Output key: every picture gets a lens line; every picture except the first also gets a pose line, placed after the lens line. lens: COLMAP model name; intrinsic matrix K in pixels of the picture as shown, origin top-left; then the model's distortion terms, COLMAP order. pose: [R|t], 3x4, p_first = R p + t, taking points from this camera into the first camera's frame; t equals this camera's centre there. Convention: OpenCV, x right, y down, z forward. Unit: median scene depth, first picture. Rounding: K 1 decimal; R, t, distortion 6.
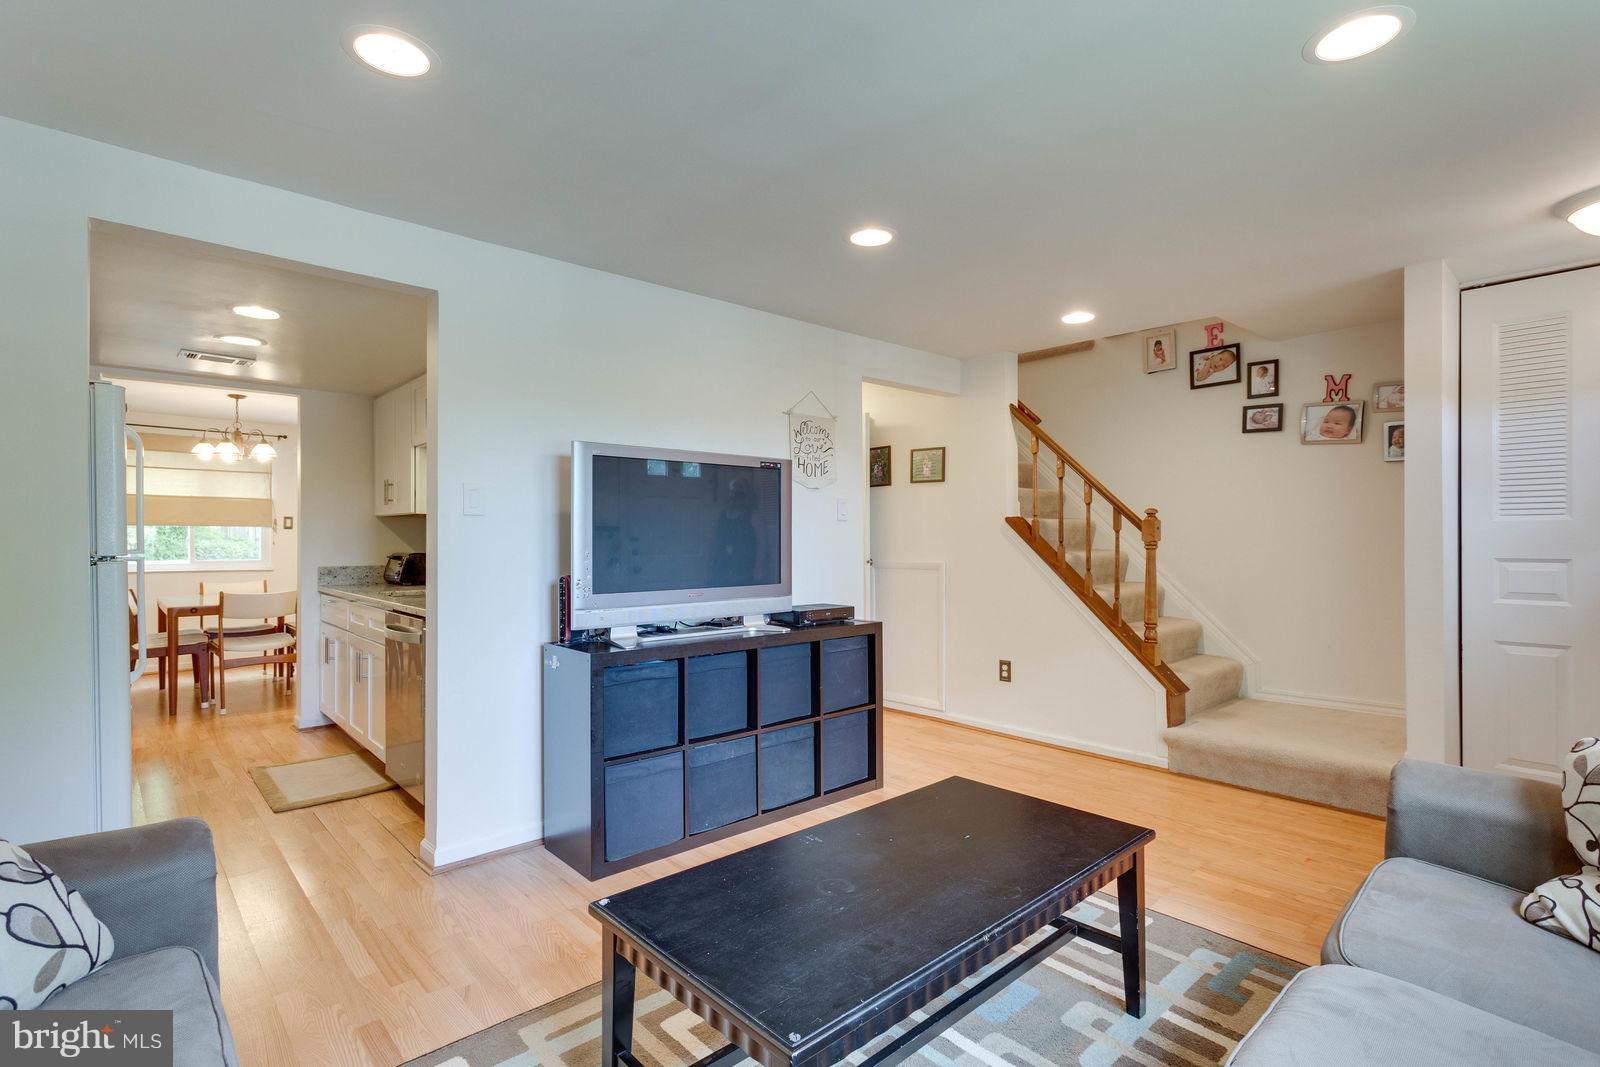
lens RADIAL K [[769.4, 0, 806.9], [0, 769.4, 540.1], [0, 0, 1]] dist [0.002487, 0.003178]
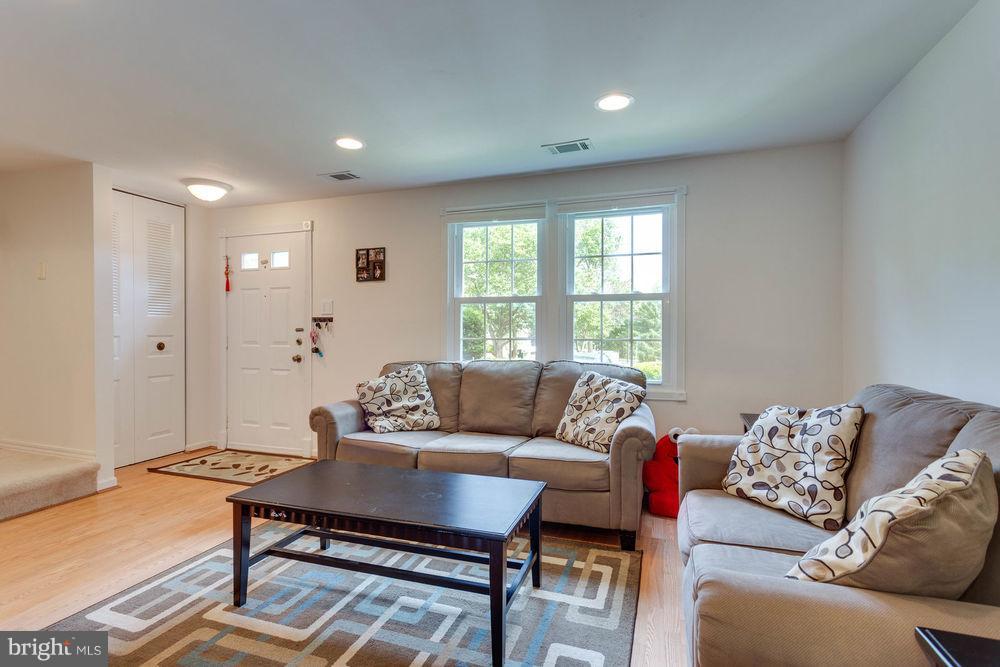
lens RADIAL K [[480.9, 0, 503.4], [0, 480.9, 332.3], [0, 0, 1]] dist [0.002487, 0.003178]
pose [[-0.485378, -0.005138, 0.874290, -0.346806], [0.001924, 0.999974, 0.006945, 0.006199], [-0.874303, 0.005053, -0.485355, 0.441593]]
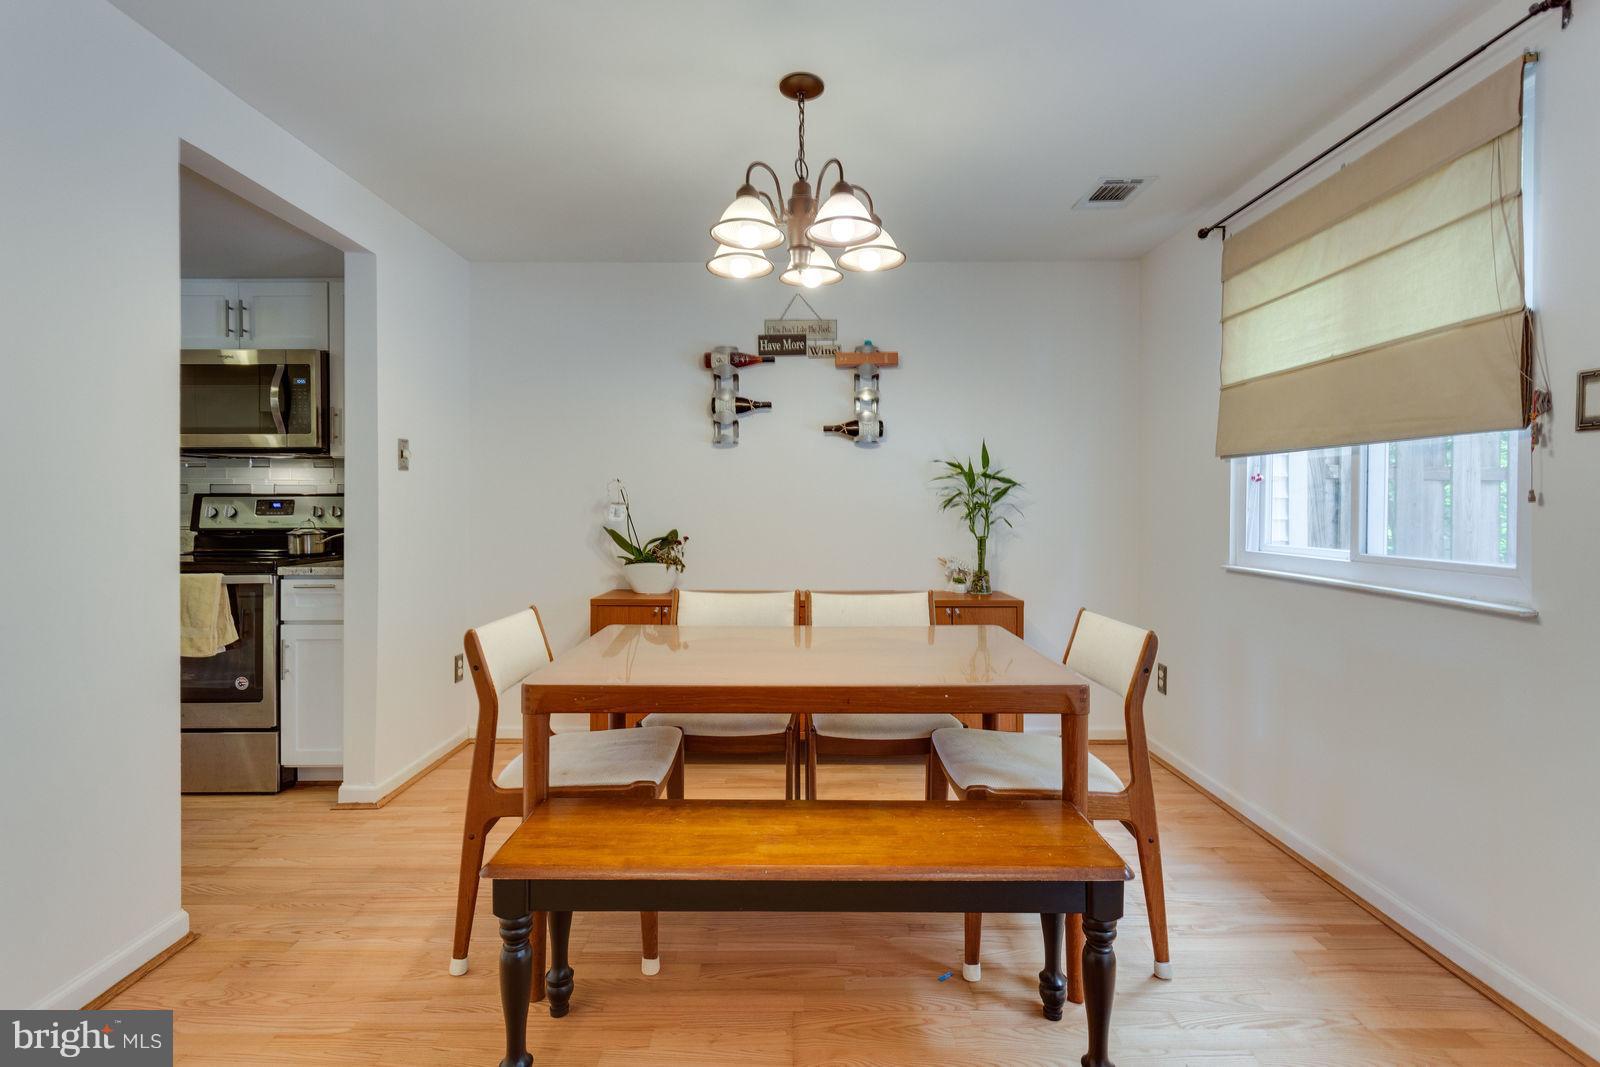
lens RADIAL K [[769.4, 0, 803.5], [0, 769.4, 509.4], [0, 0, 1]] dist [0.002487, 0.003178]
pose [[-0.674230, 0.003142, -0.738515, -0.536150], [-0.001064, 0.999986, 0.005225, 0.008950], [0.738520, 0.004309, -0.674217, 1.407871]]
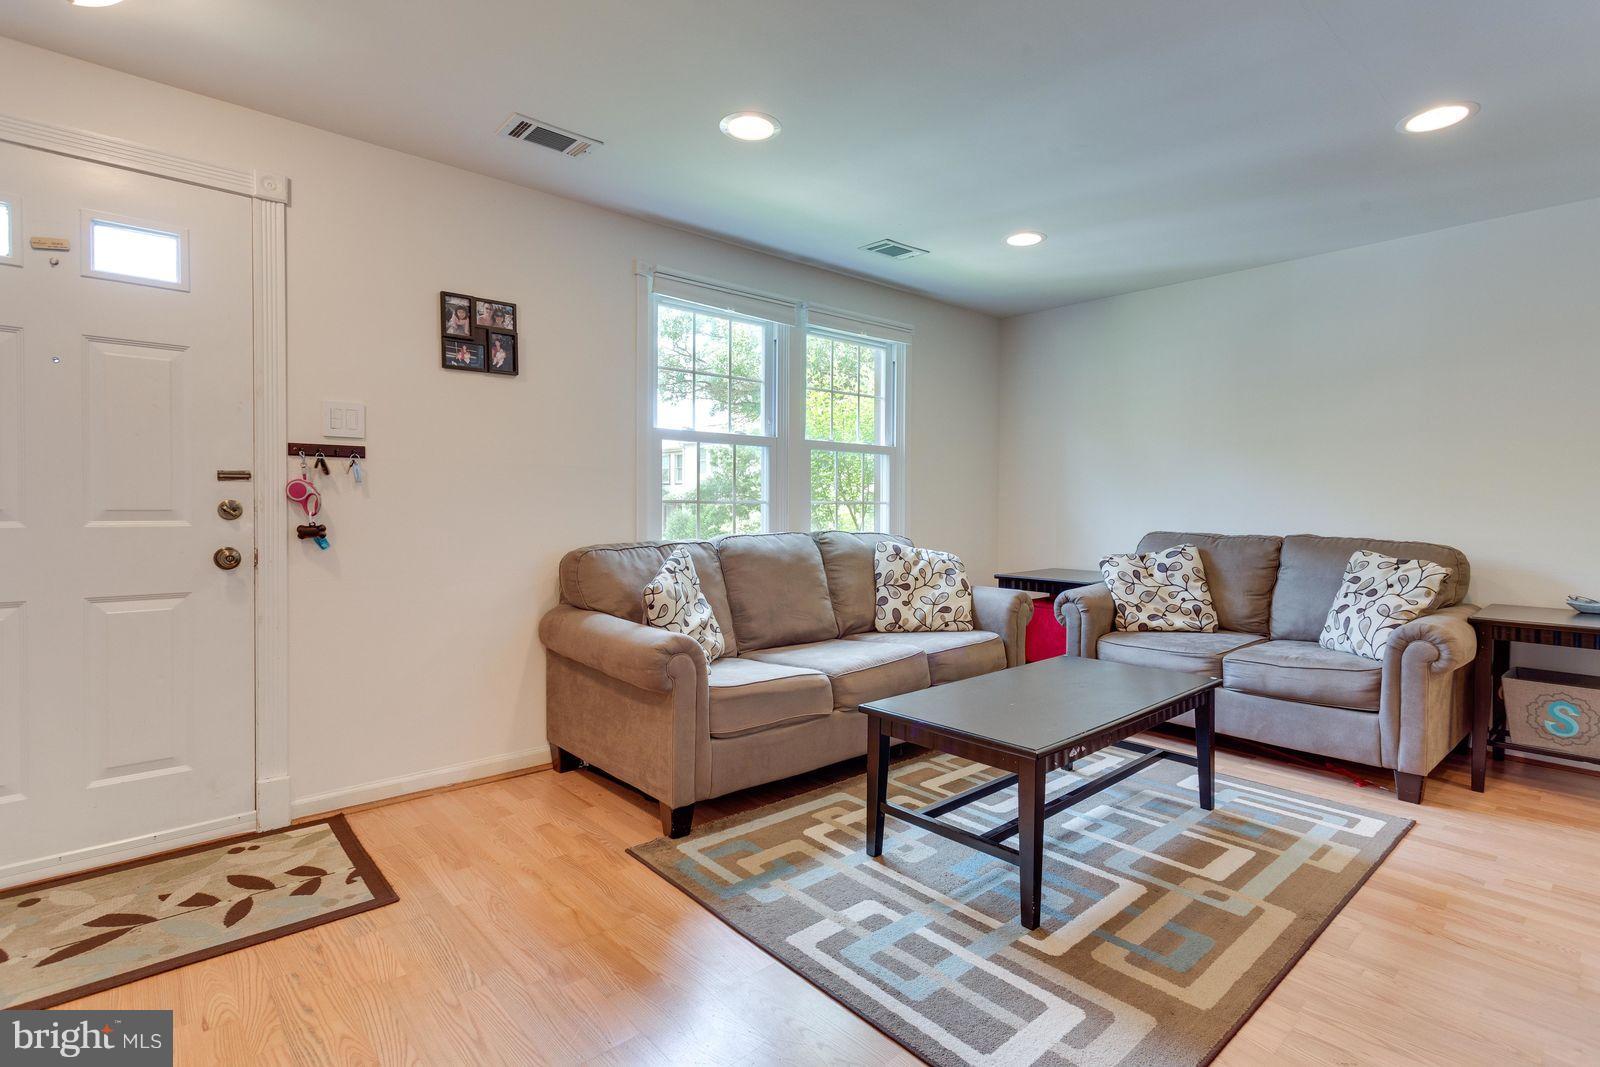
lens RADIAL K [[769.4, 0, 810.5], [0, 769.4, 525.8], [0, 0, 1]] dist [0.002487, 0.003178]
pose [[-0.999976, -0.005323, 0.004393, 0.191947], [-0.005185, 0.999514, 0.030752, 0.020810], [-0.004555, 0.030728, -0.999517, 0.804402]]
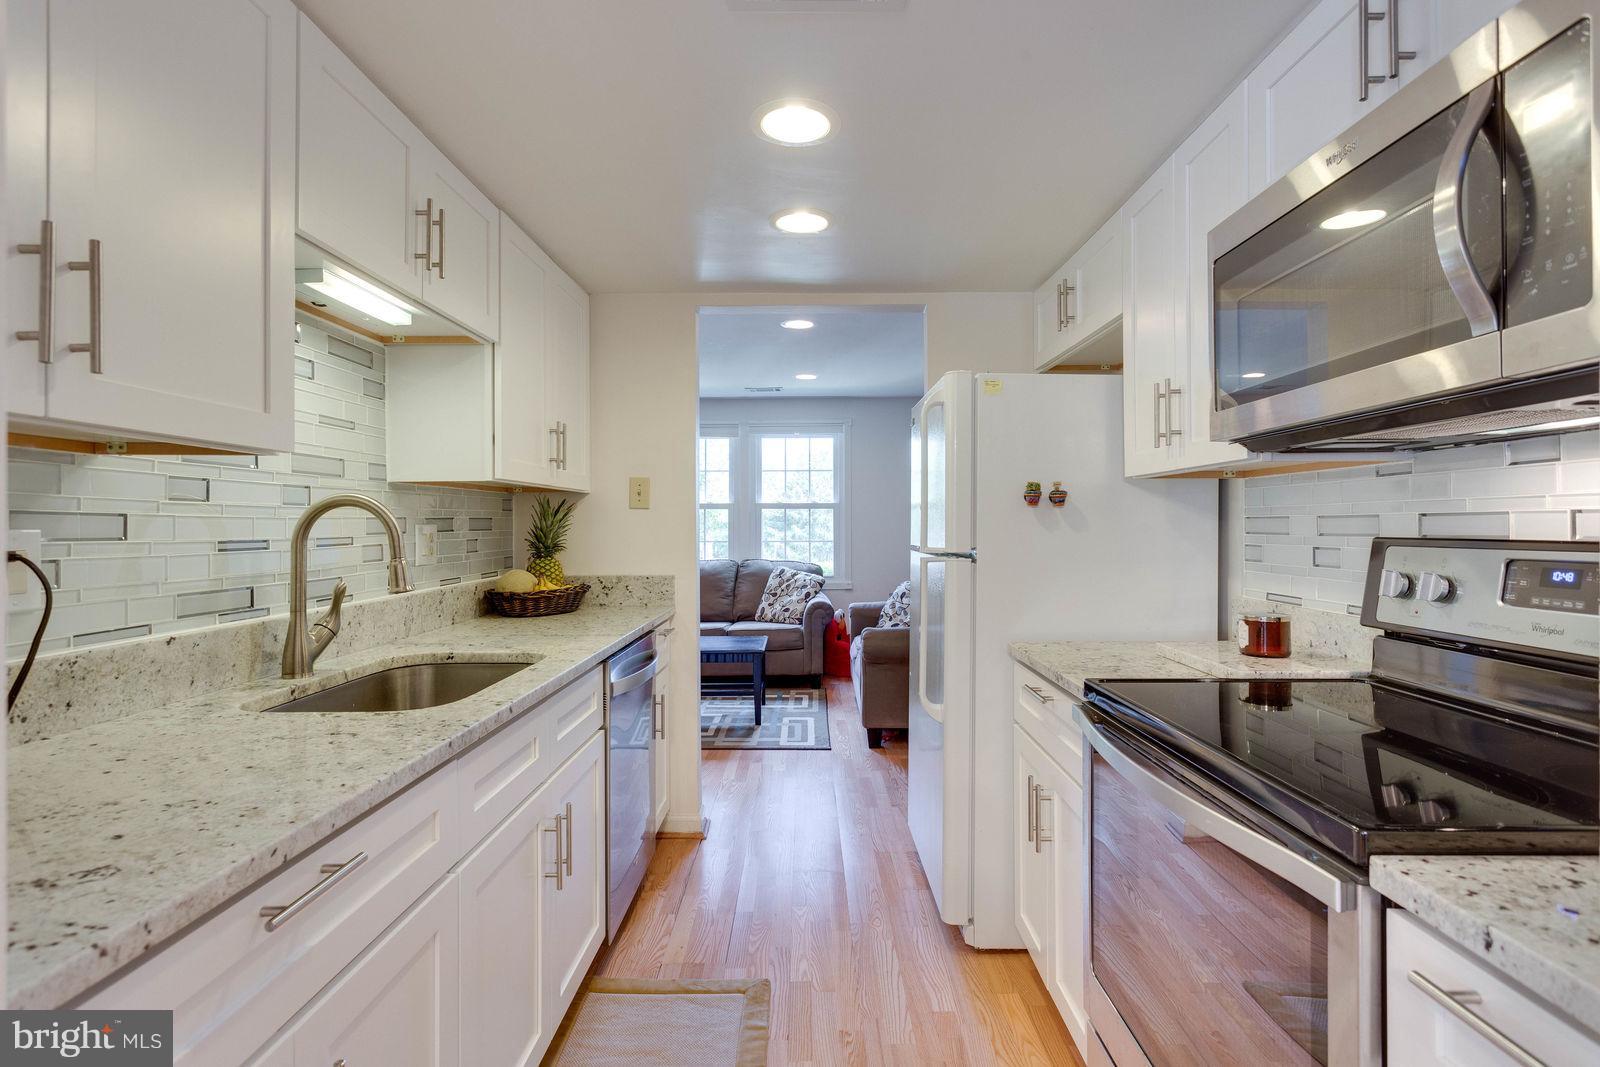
lens RADIAL K [[769.4, 0, 800.9], [0, 769.4, 518.0], [0, 0, 1]] dist [0.002487, 0.003178]
pose [[-0.730371, 0.008613, 0.682996, -0.716752], [0.003717, 0.999956, -0.008636, -0.006068], [-0.683041, -0.003769, -0.730371, 0.908843]]
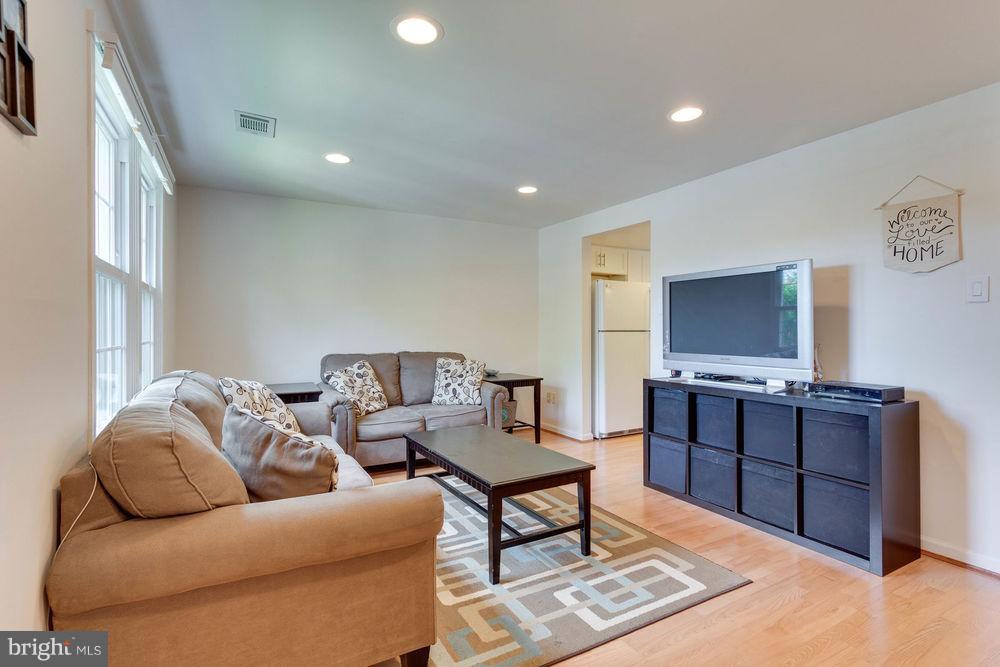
lens RADIAL K [[480.9, 0, 500.6], [0, 480.9, 329.5], [0, 0, 1]] dist [0.002487, 0.003178]
pose [[-0.223581, 0.006192, -0.974666, 0.559448], [-0.001136, 0.999977, 0.006613, 0.002207], [0.974685, 0.002586, -0.223569, 0.462858]]
